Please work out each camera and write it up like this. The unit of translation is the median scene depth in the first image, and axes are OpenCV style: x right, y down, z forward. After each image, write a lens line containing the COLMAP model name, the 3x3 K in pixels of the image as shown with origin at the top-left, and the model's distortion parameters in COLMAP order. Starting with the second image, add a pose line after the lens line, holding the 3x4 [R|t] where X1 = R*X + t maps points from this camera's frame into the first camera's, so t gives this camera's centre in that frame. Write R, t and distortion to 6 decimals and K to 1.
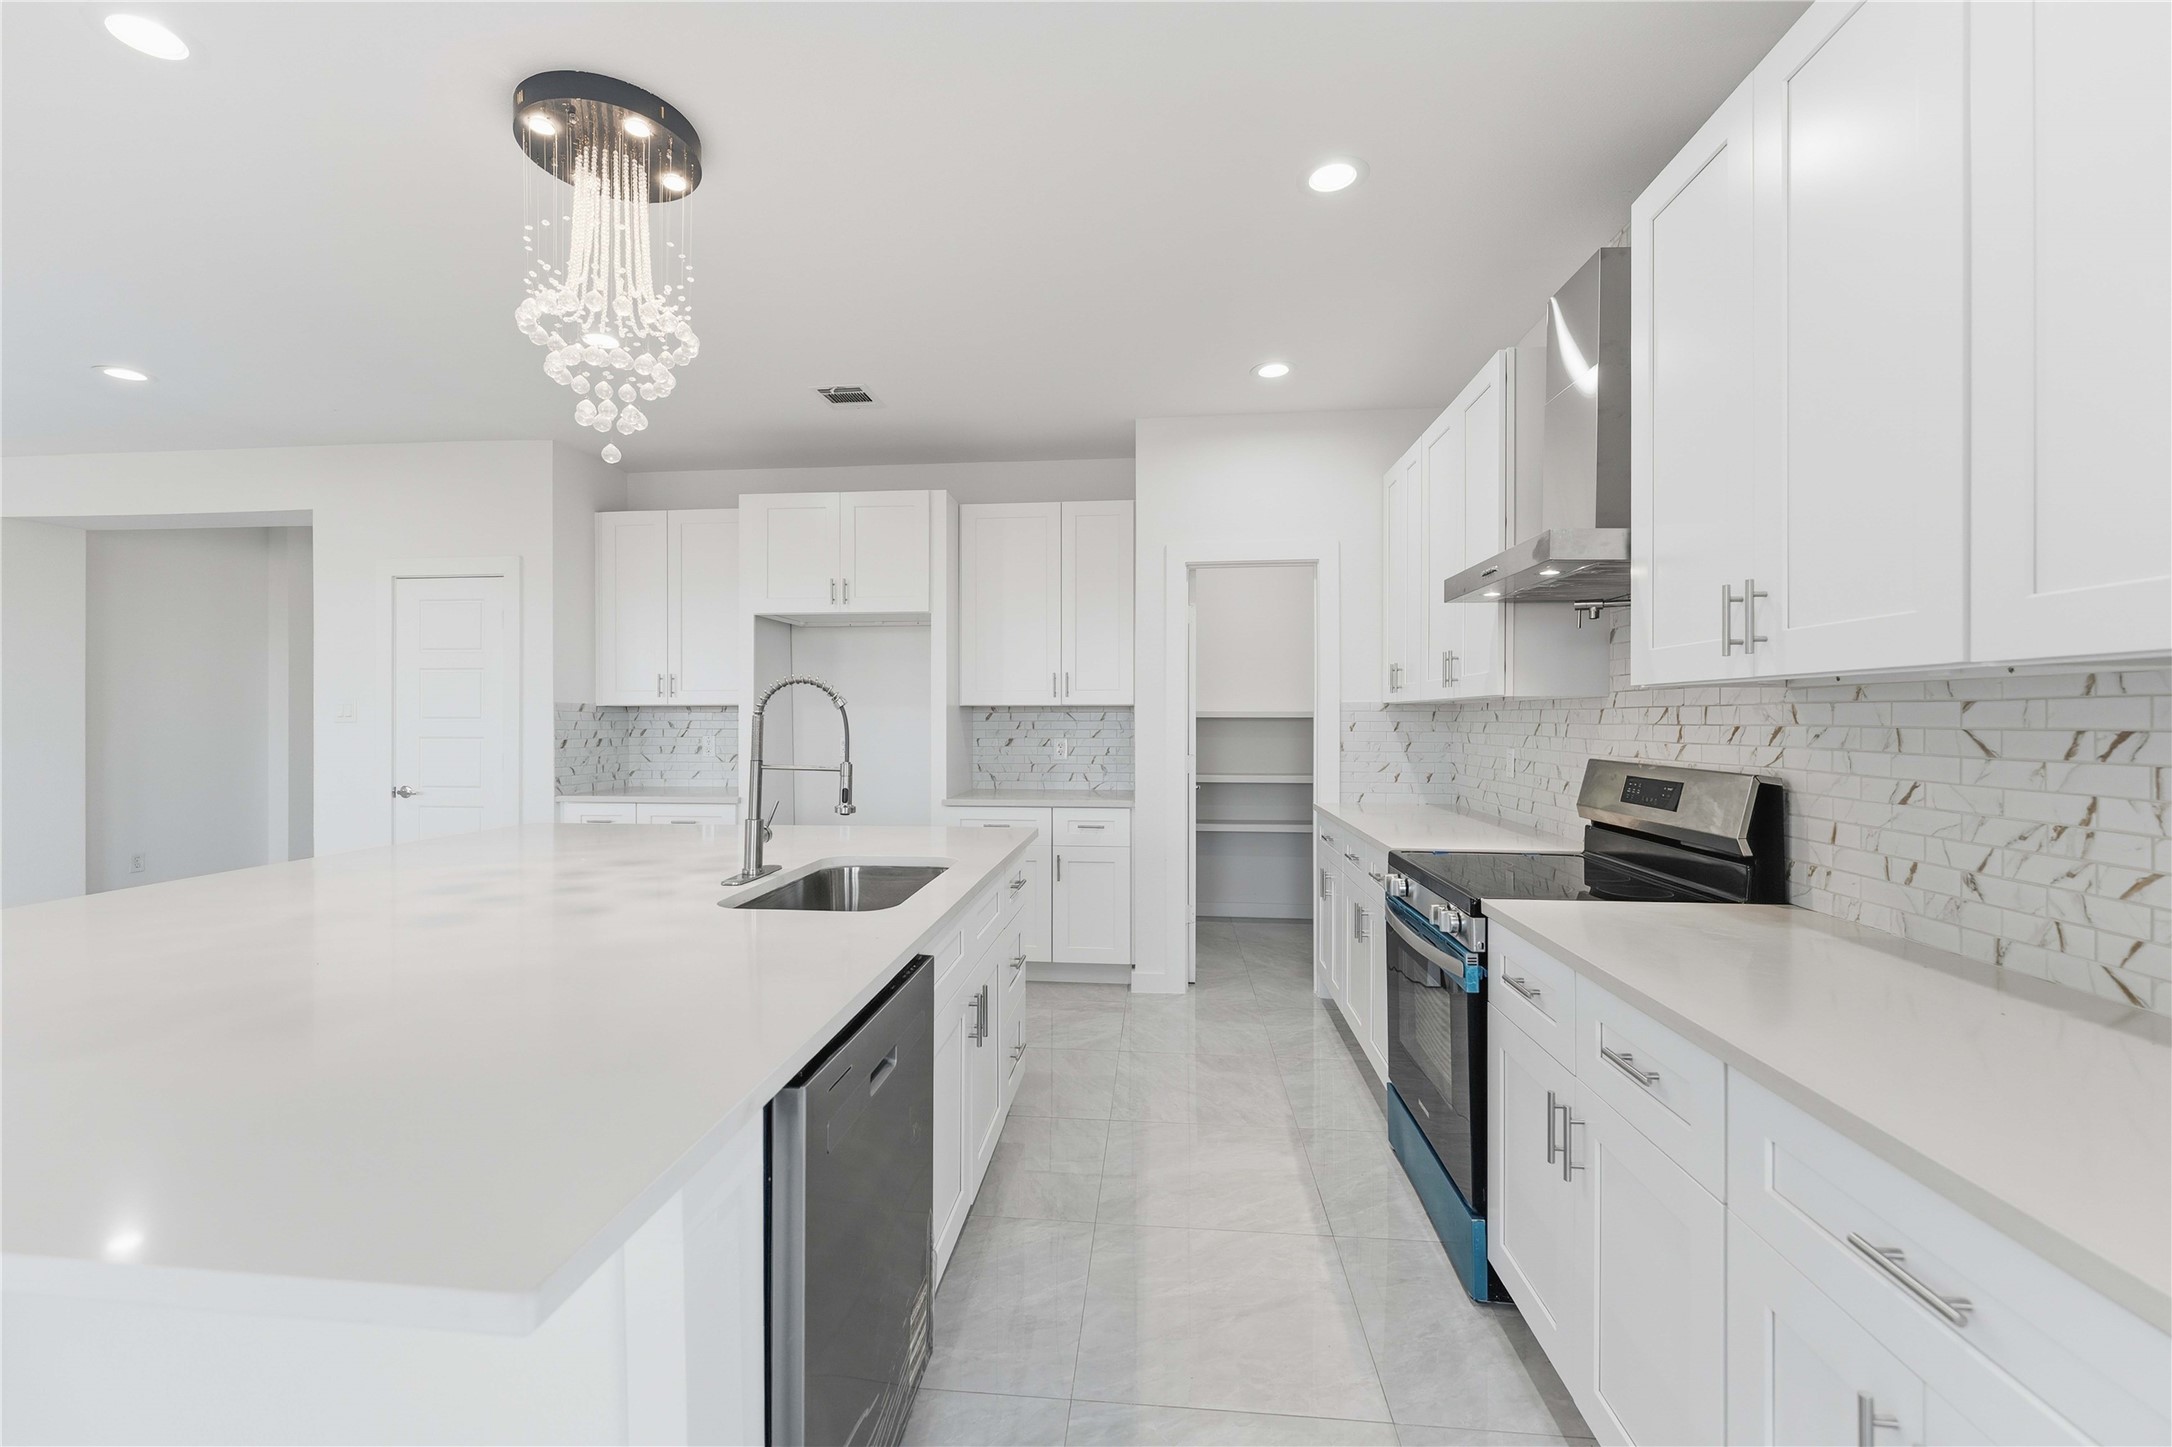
lens RADIAL K [[906.7, 0, 1075.4], [0, 906.7, 715.0], [0, 0, 1]] dist [0.001722, 0.000148]
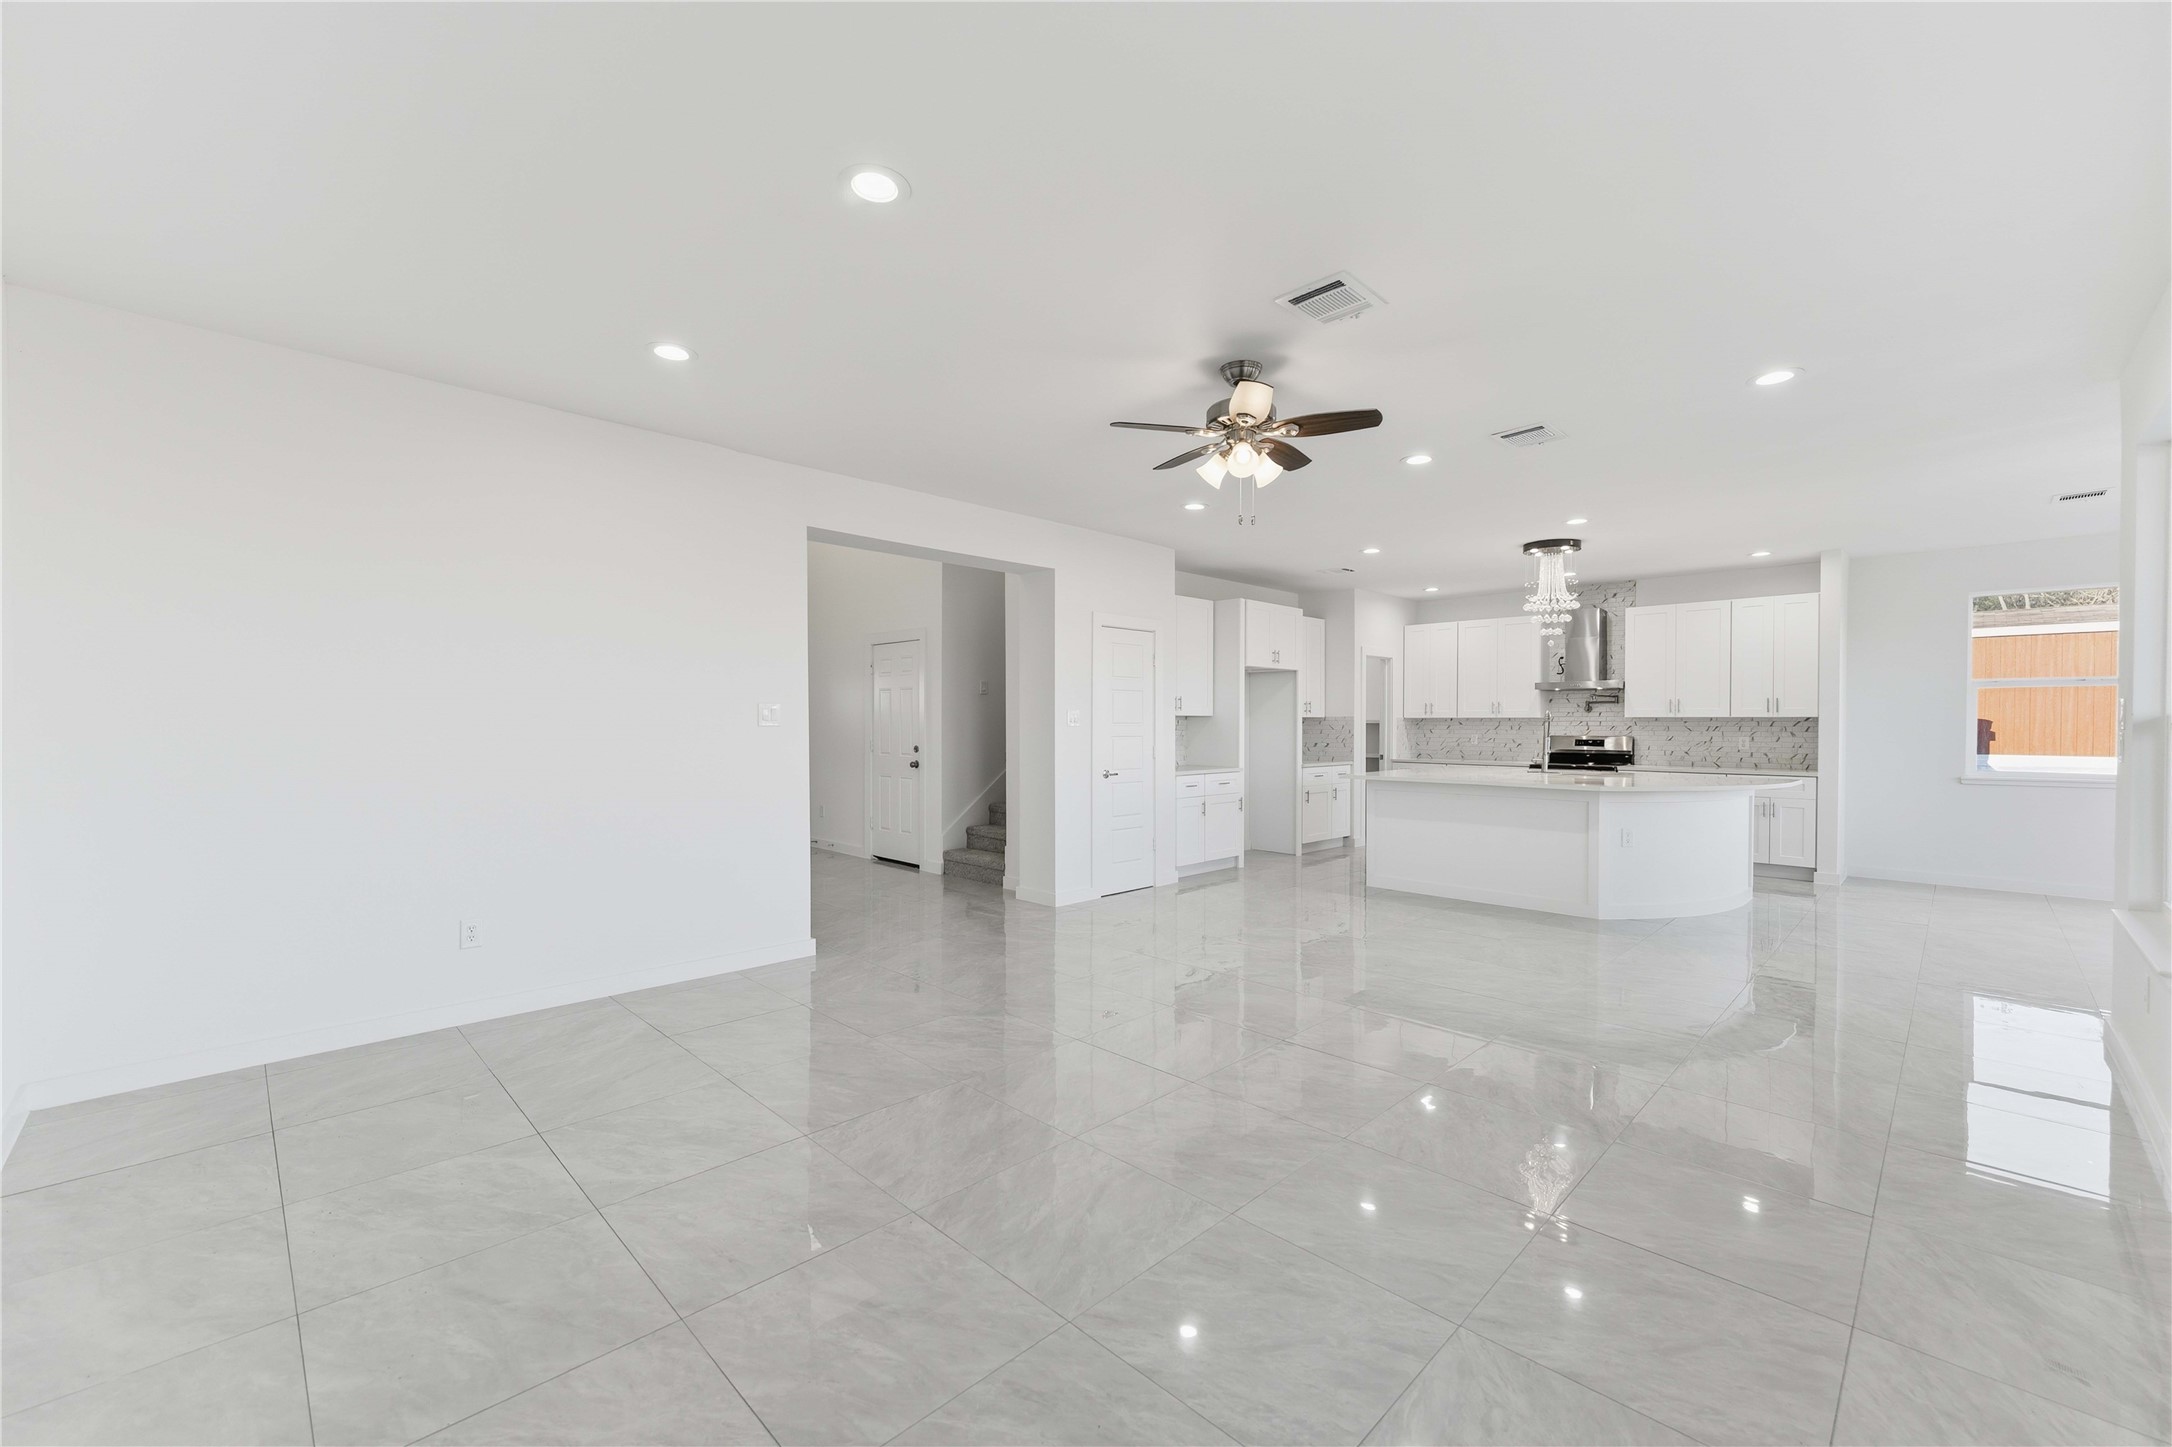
lens RADIAL K [[880.8, 0, 1086.0], [0, 880.8, 723.5], [0, 0, 1]] dist [-0.000573, -0.000398]
pose [[0.636005, 0.001236, 0.771684, -2.906263], [-0.004527, 0.999987, 0.002130, 0.001783], [-0.771672, -0.004848, 0.636002, 0.195570]]
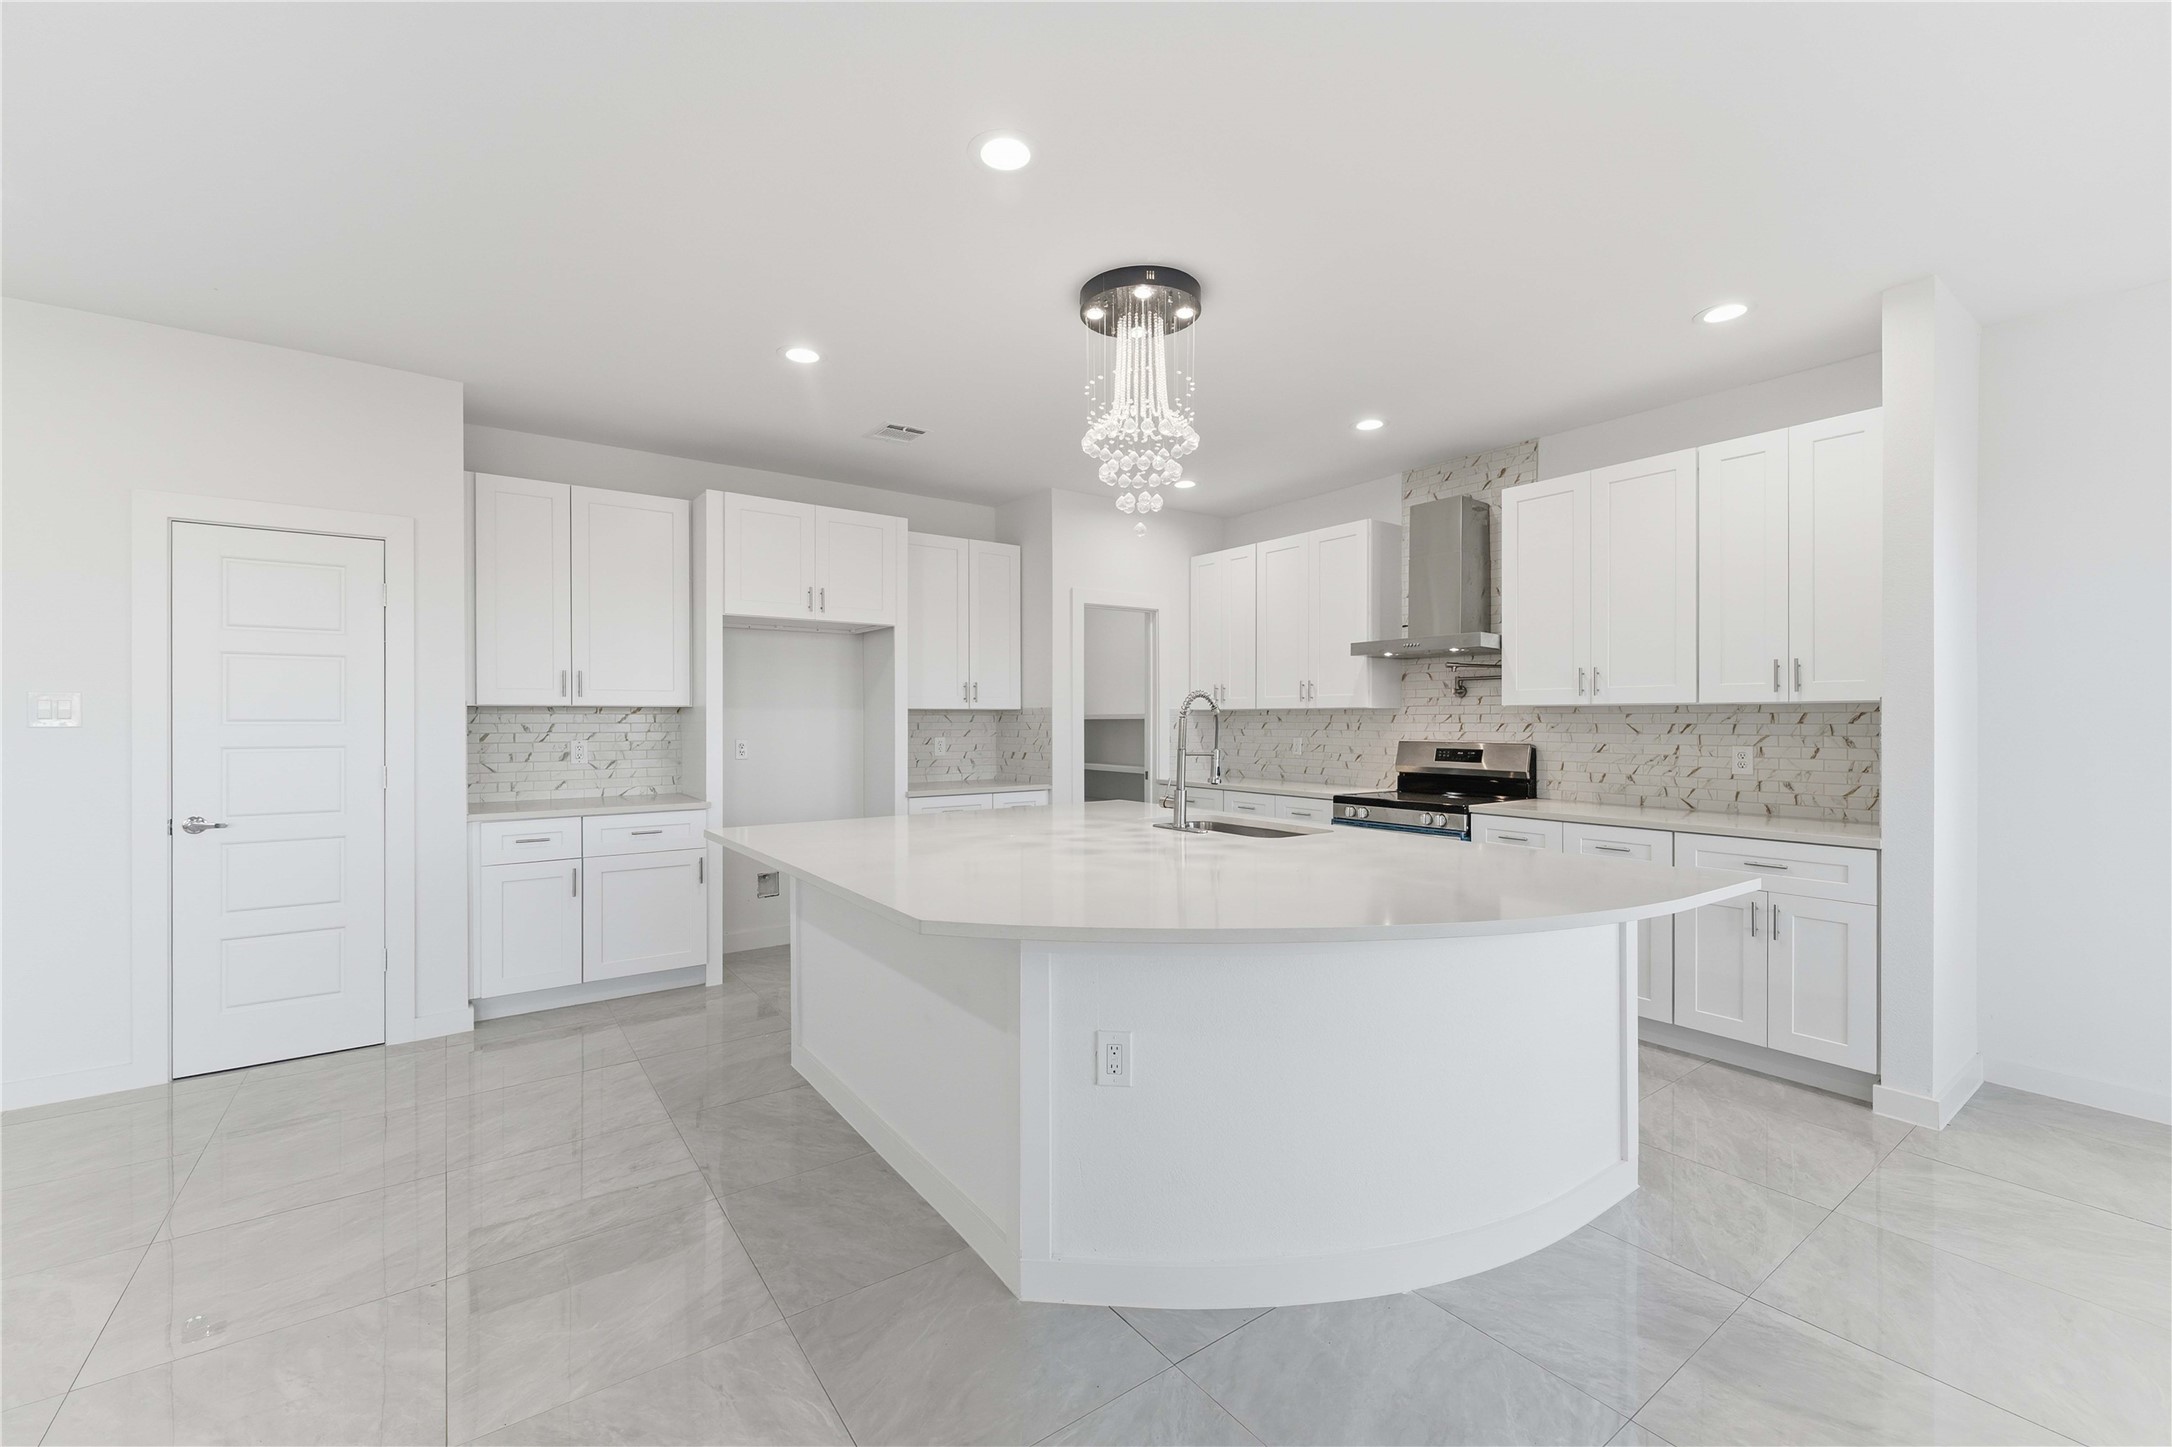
lens RADIAL K [[906.7, 0, 1075.4], [0, 906.7, 715.0], [0, 0, 1]] dist [0.001722, 0.000148]
pose [[0.747754, 0.002358, 0.663972, -1.093907], [-0.001560, 0.999997, -0.001795, -0.001835], [-0.663974, 0.000307, 0.747756, 0.019550]]
